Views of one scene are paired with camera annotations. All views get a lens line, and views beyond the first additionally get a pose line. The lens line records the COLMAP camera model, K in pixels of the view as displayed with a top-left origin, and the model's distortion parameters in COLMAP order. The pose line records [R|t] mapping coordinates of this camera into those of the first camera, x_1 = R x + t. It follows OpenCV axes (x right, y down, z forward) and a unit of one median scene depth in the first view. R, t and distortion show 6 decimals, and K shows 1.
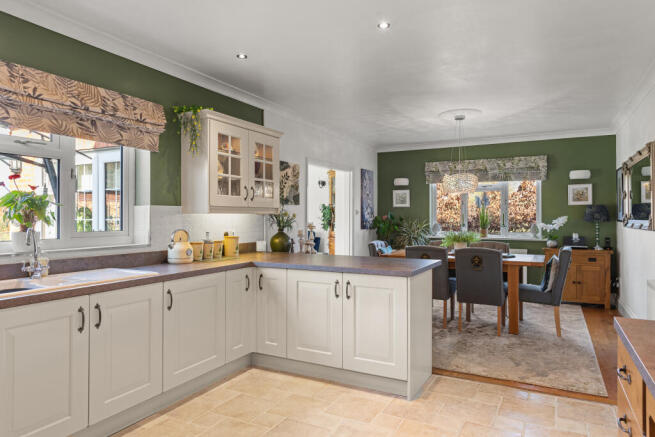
lens RADIAL K [[445.2, 0, 327.0], [0, 445.2, 214.9], [0, 0, 1]] dist [0.053346, -0.003789]
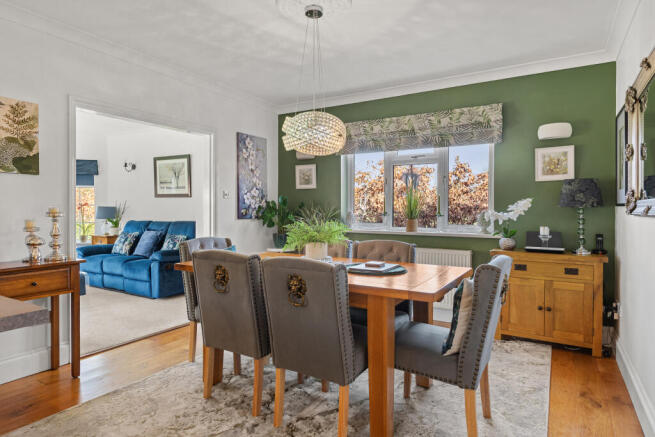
lens RADIAL K [[384.3, 0, 327.2], [0, 384.3, 213.6], [0, 0, 1]] dist [0.024926, -0.001782]
pose [[0.996766, 0.003232, -0.080293, 0.296507], [-0.002252, 0.999922, 0.012288, 0.017243], [0.080326, -0.012067, 0.996696, 0.452955]]
